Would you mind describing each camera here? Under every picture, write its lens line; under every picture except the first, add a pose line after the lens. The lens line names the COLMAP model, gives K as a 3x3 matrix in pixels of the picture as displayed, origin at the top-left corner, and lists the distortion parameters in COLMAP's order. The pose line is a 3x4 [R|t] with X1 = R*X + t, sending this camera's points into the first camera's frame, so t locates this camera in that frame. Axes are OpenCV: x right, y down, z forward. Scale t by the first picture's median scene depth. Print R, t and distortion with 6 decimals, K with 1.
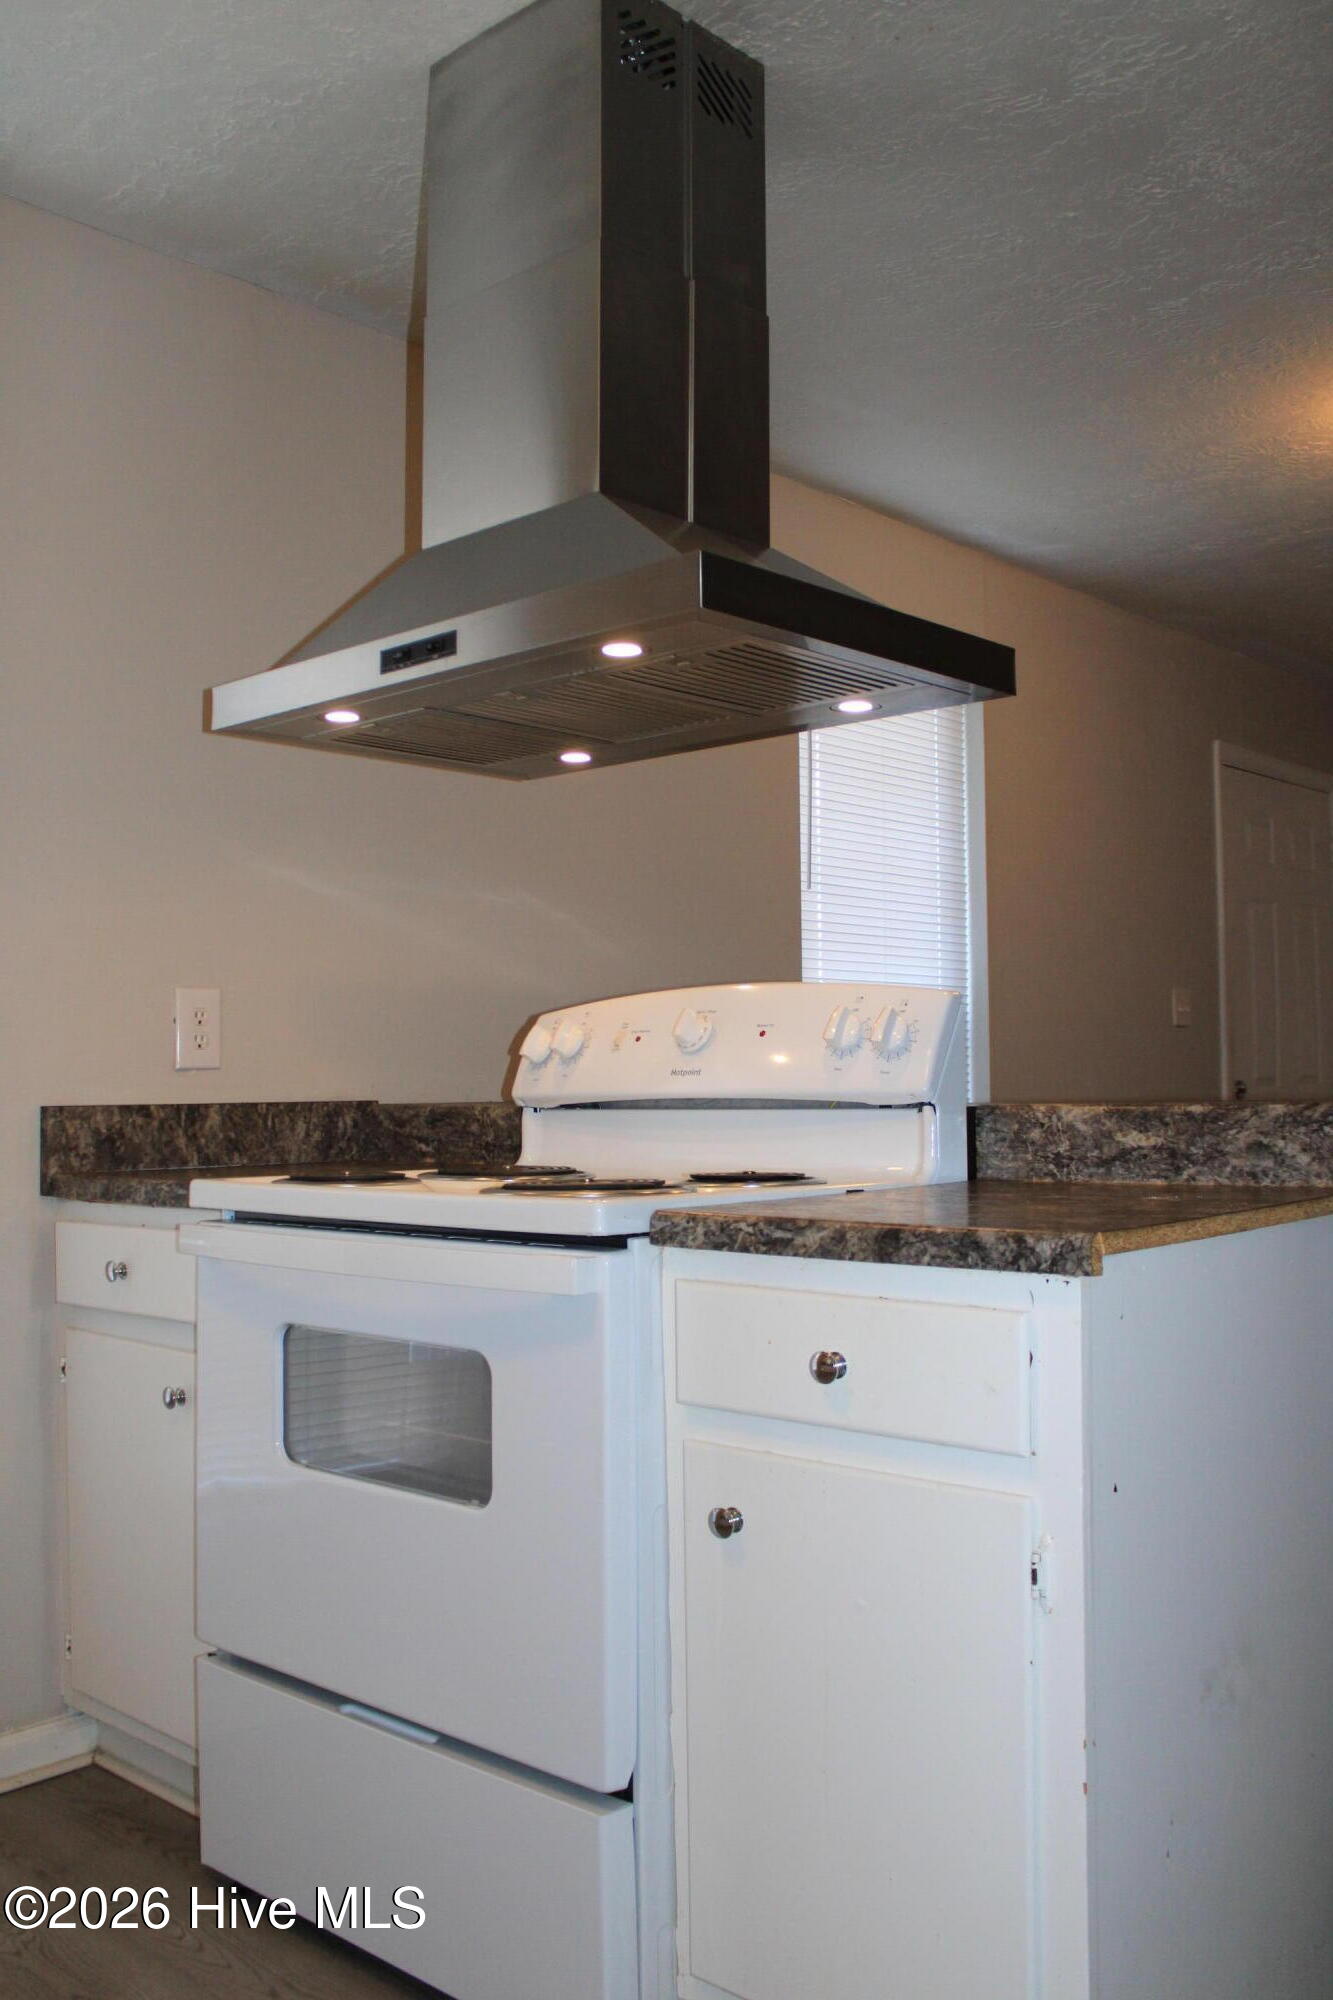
lens RADIAL K [[1783.0, 0, 656.7], [0, 1783.0, 990.9], [0, 0, 1]] dist [-0.157245, 0.152306]
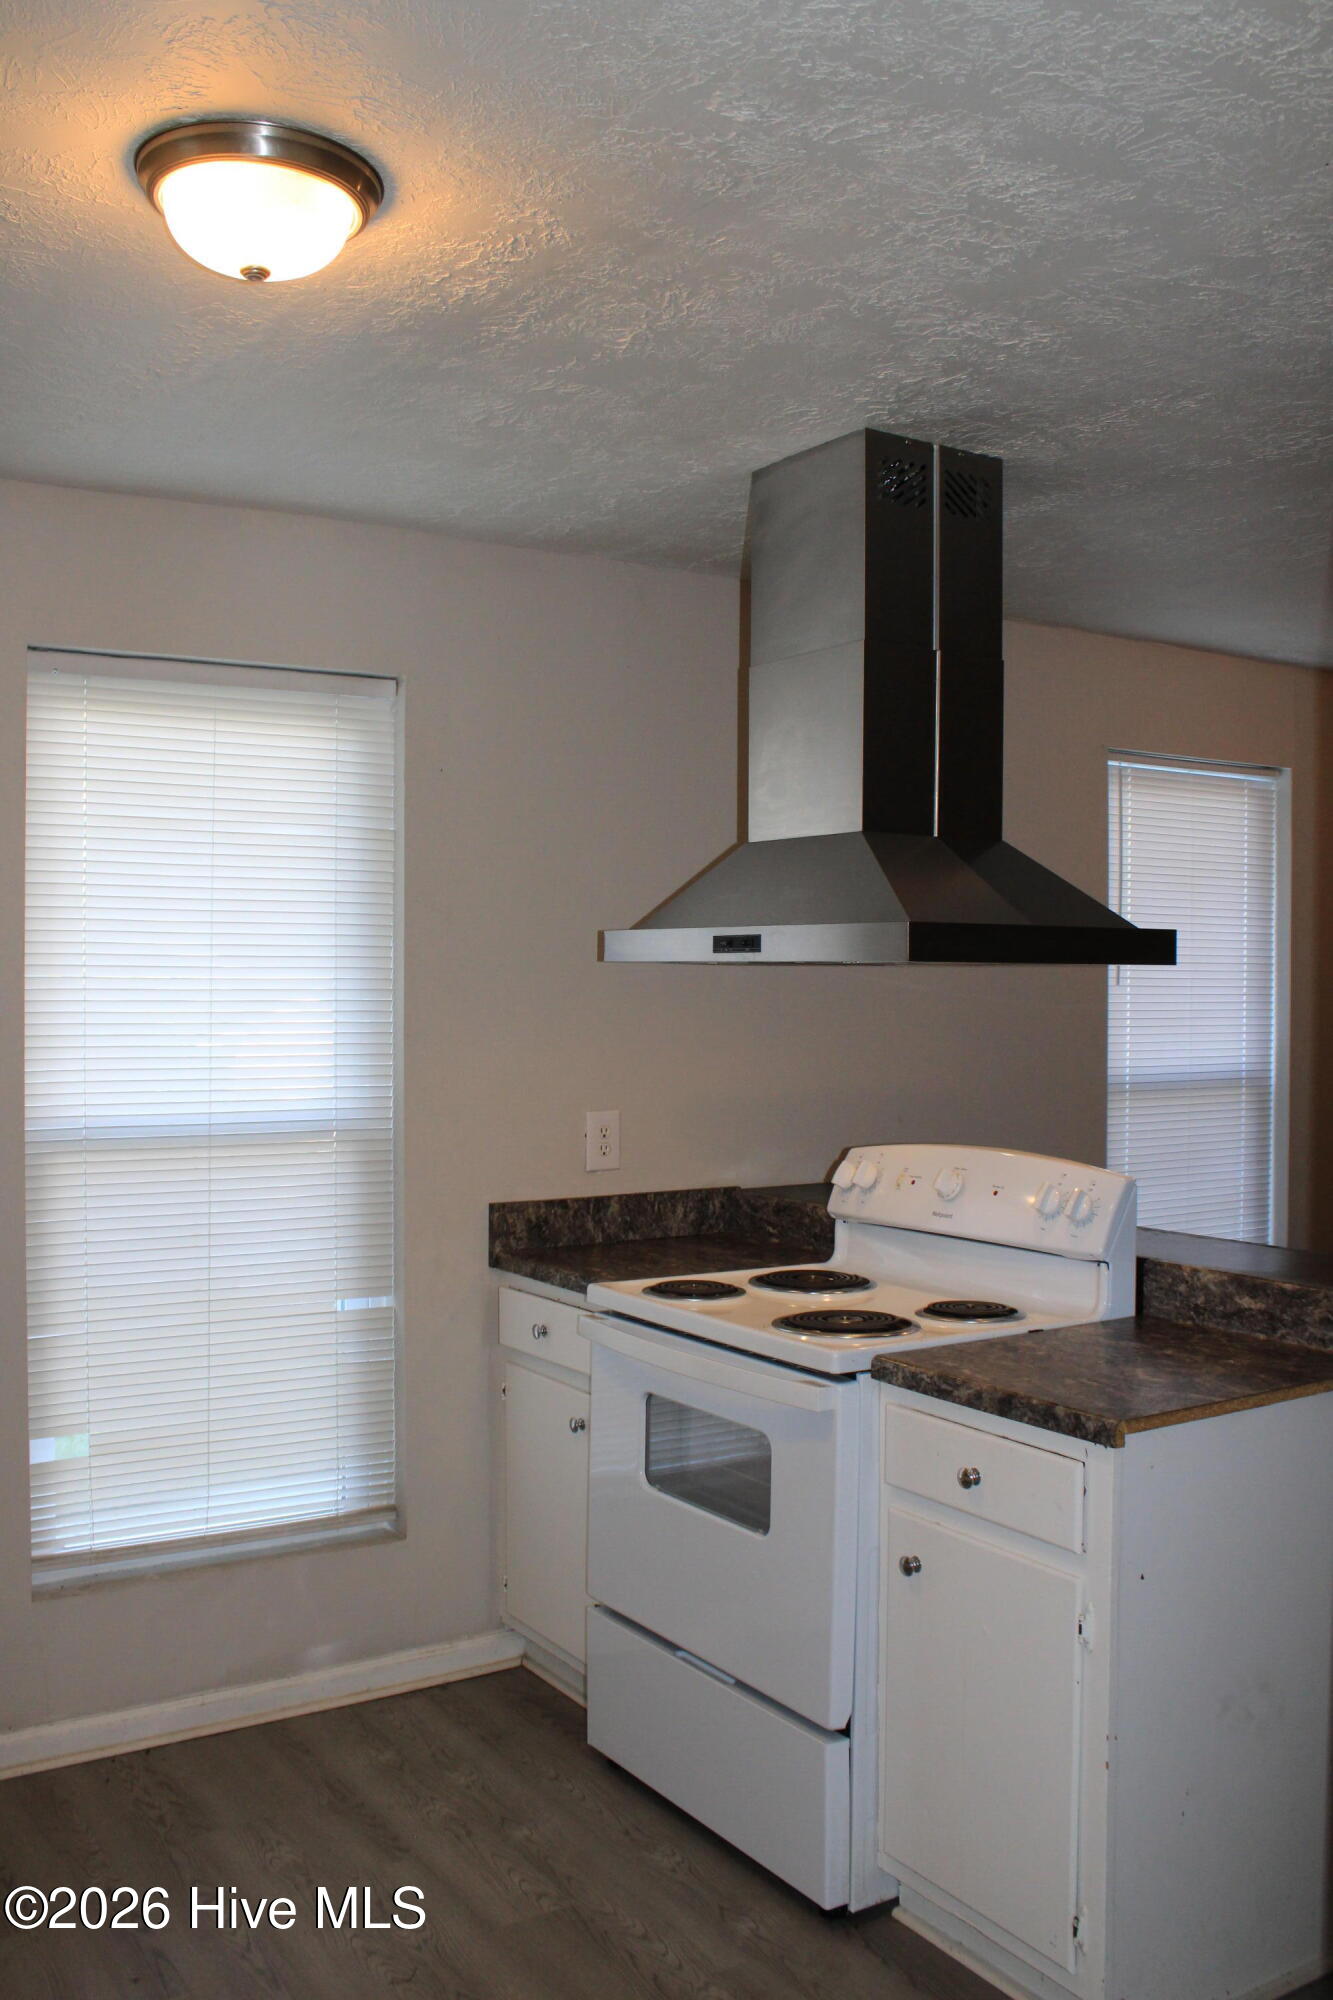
lens RADIAL K [[1783.0, 0, 656.7], [0, 1783.0, 990.9], [0, 0, 1]] dist [-0.157245, 0.152306]
pose [[0.968098, 0.016500, -0.250028, 0.146258], [-0.003097, 0.998541, 0.053904, -0.205492], [0.250553, -0.051409, 0.966737, -0.370921]]
